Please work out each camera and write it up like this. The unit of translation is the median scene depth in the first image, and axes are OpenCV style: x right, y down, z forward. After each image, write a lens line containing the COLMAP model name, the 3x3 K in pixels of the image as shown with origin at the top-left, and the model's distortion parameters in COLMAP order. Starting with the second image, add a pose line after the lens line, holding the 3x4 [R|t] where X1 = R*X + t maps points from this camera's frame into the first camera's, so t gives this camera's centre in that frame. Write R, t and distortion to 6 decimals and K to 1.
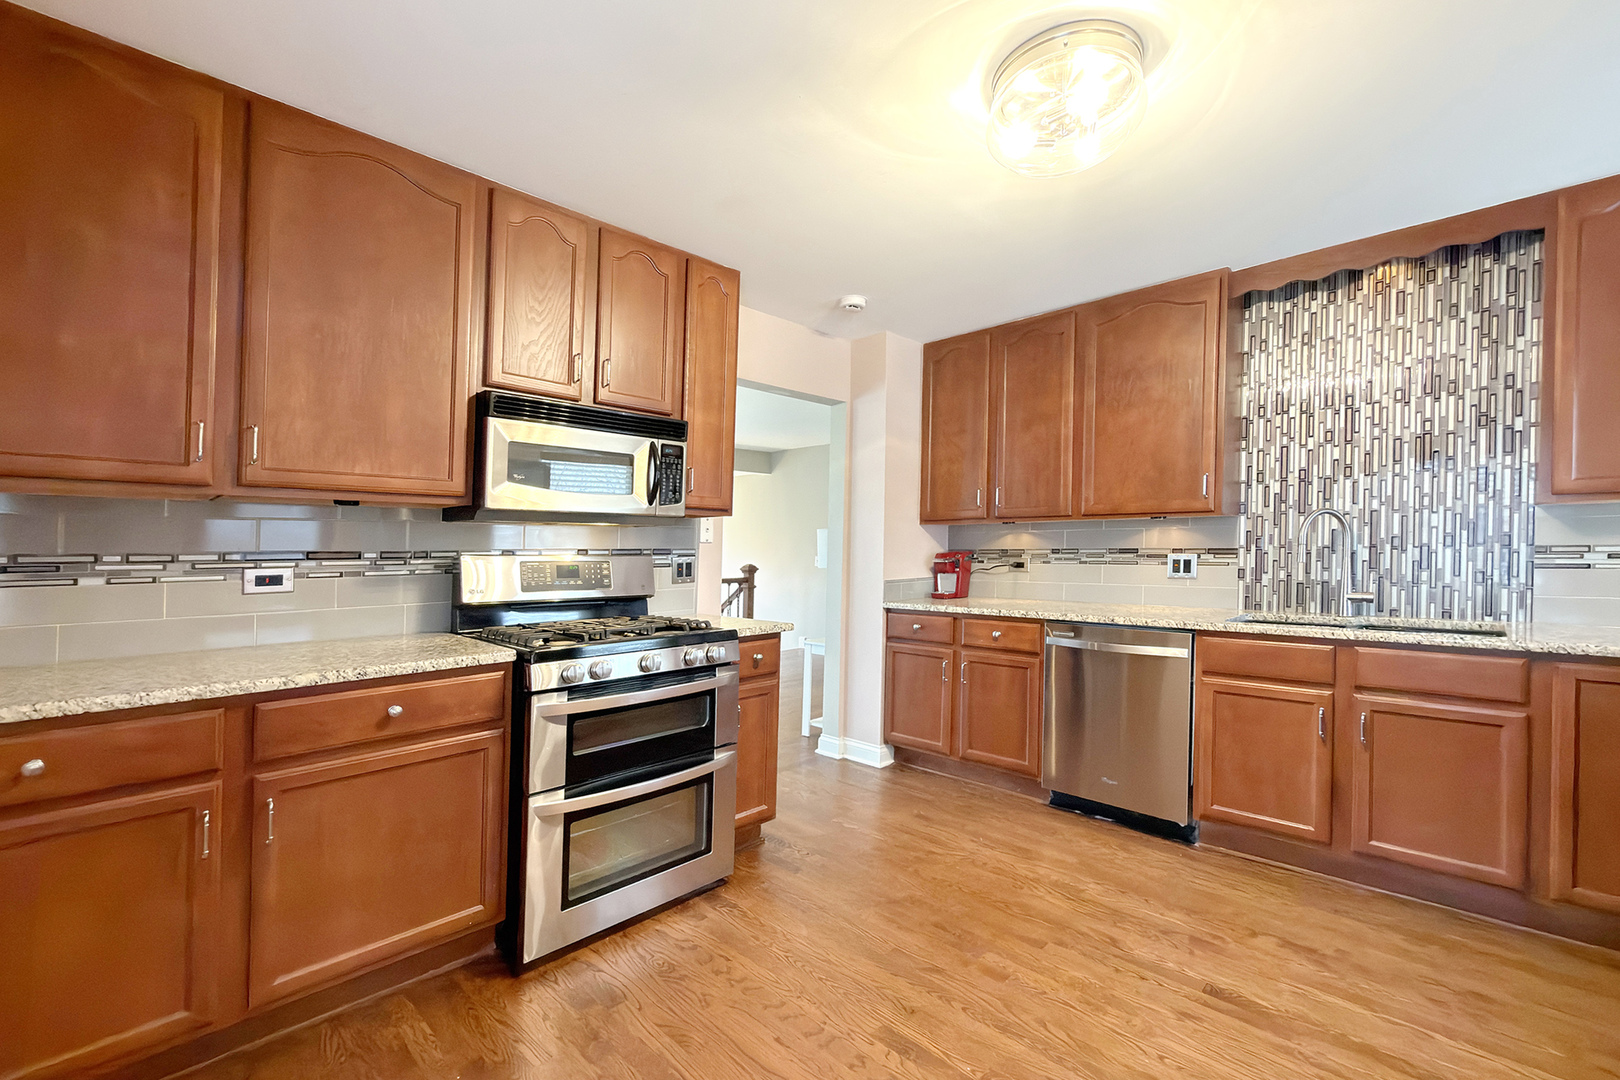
lens RADIAL K [[678.5, 0, 810.0], [0, 678.5, 540.0], [0, 0, 1]] dist [-0.001364, -0.000134]
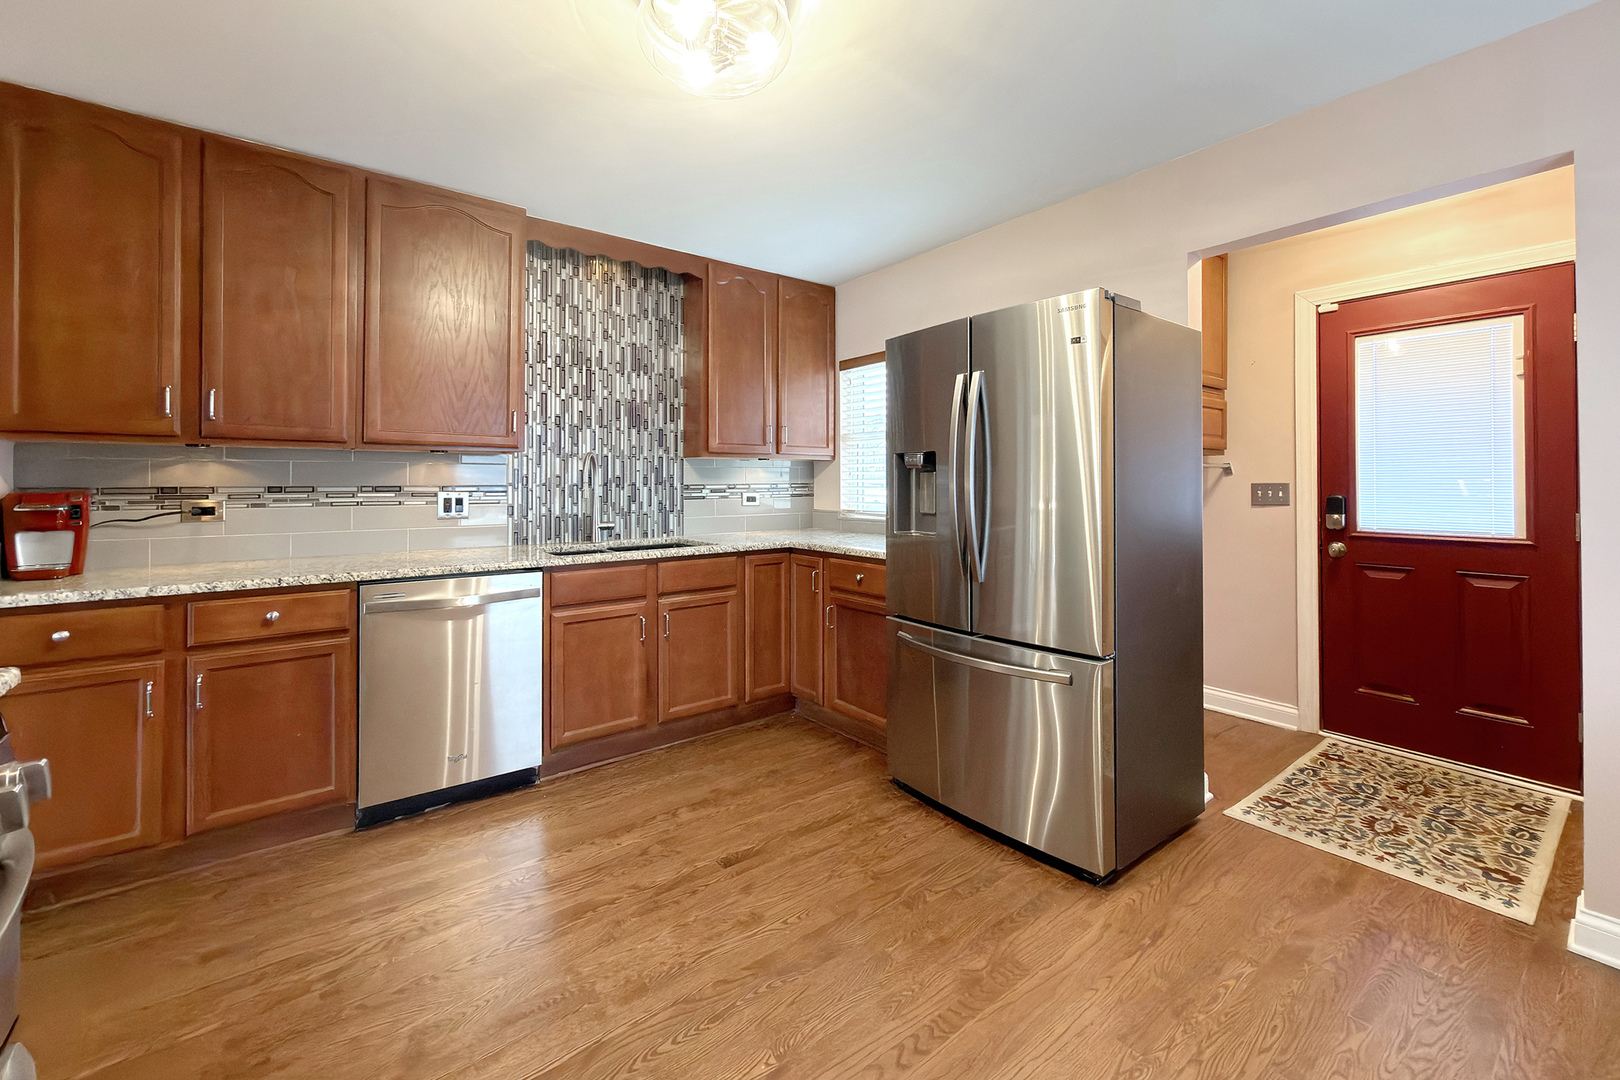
lens RADIAL K [[671.3, 0, 820.2], [0, 671.3, 491.9], [0, 0, 1]] dist [0.000818, 0.000228]
pose [[0.129479, -0.004155, 0.991573, -0.335066], [-0.011423, 0.999919, 0.005681, 0.010849], [-0.991516, -0.012063, 0.129421, 0.439252]]
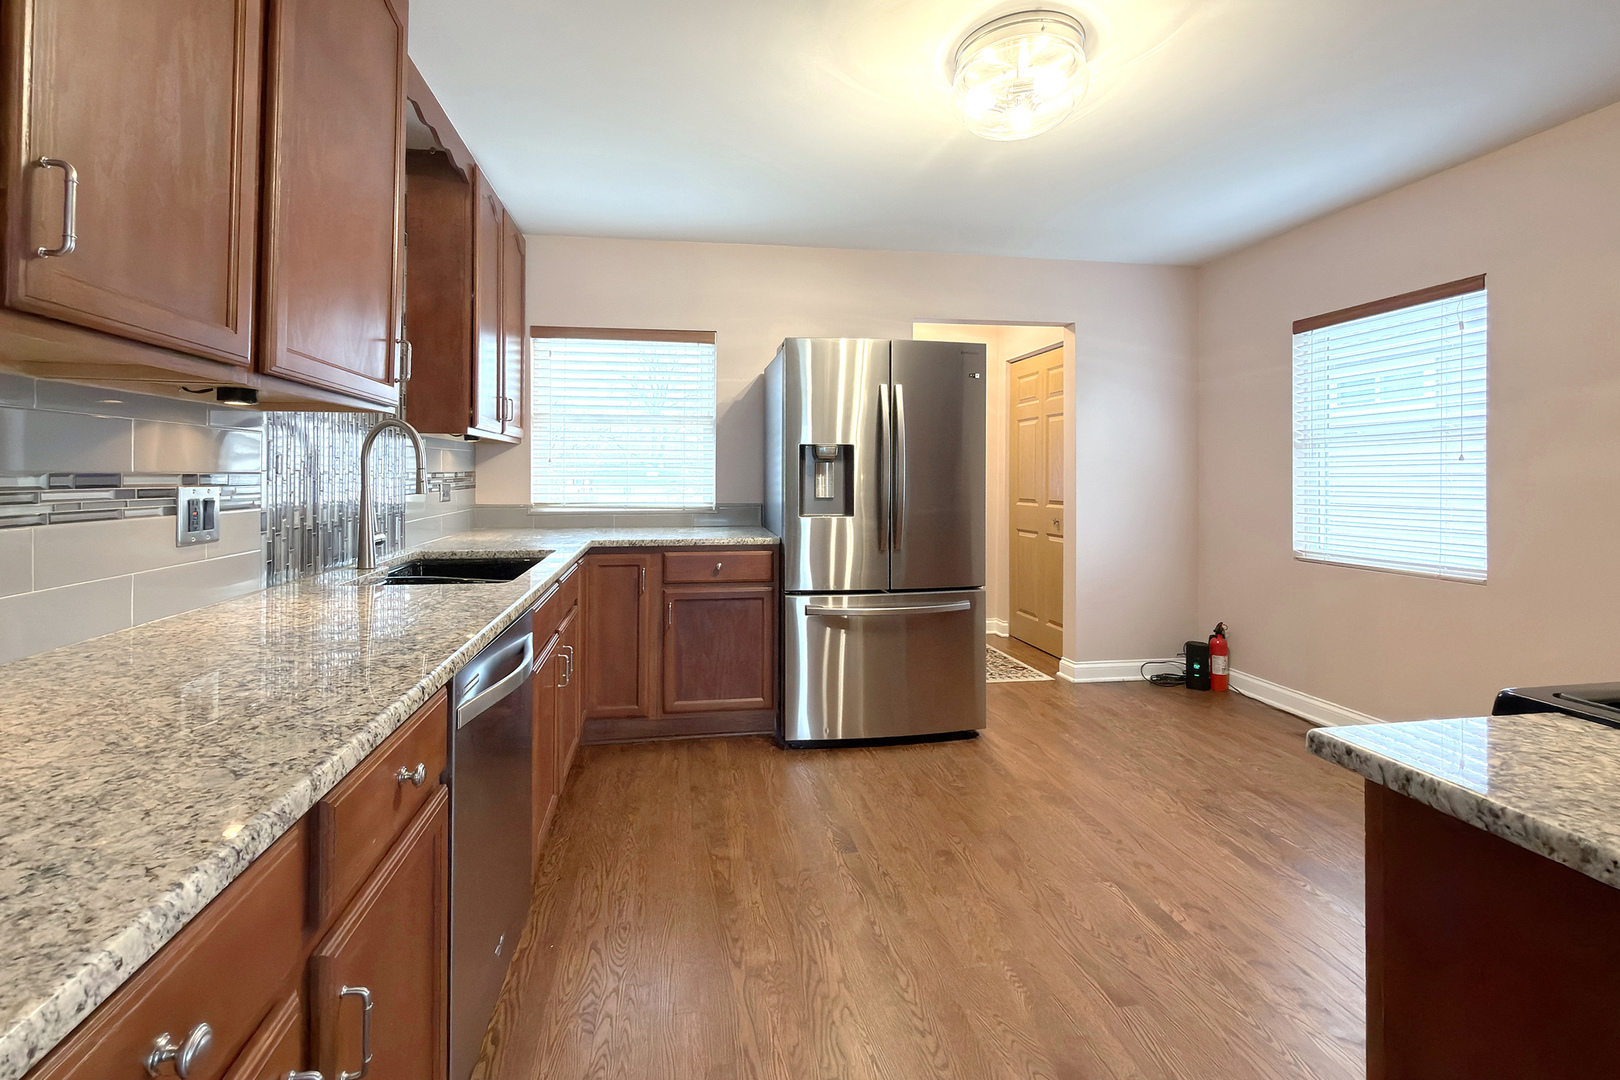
lens RADIAL K [[693.7, 0, 771.2], [0, 693.7, 484.0], [0, 0, 1]] dist [-0.000824, -0.000080]
pose [[-0.798212, -0.003227, 0.602368, -0.013265], [-0.003015, 0.999995, 0.001363, 0.019411], [-0.602369, -0.000728, -0.798217, 1.290484]]
